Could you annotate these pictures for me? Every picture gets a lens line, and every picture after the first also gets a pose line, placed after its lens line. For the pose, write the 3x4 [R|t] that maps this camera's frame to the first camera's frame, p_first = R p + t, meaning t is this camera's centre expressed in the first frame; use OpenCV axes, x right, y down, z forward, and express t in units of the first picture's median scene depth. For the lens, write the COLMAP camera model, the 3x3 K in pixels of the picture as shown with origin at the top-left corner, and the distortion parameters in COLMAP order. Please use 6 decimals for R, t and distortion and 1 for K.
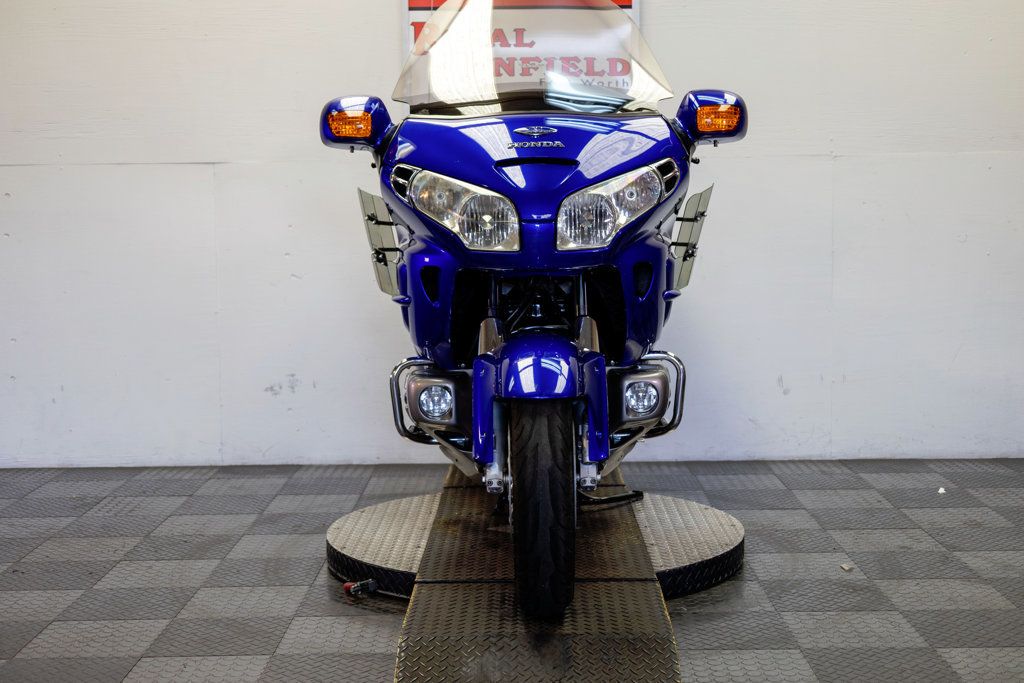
lens RADIAL K [[1461.6, 0, 507.3], [0, 1461.6, 341.9], [0, 0, 1]] dist [-0.035979, -0.007607]
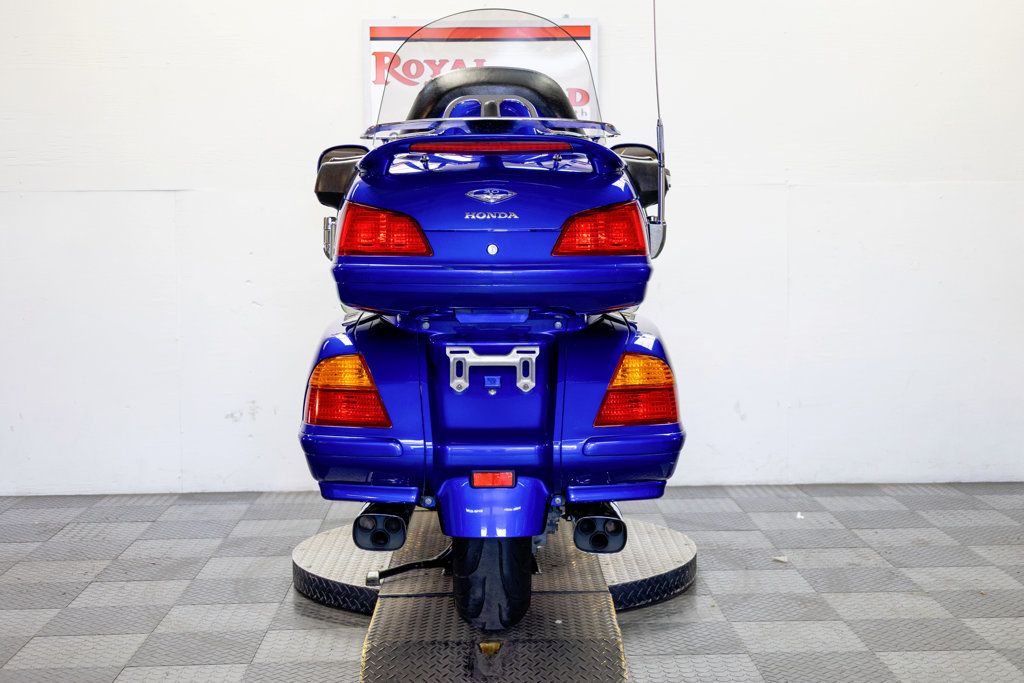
lens RADIAL K [[1567.4, 0, 512.0], [0, 1567.4, 341.5], [0, 0, 1]] dist [-0.020575, -0.091023]
pose [[0.999432, -0.000911, 0.033679, -0.007244], [0.001579, 0.999802, -0.019814, 0.003493], [-0.033655, 0.019856, 0.999236, -0.101060]]
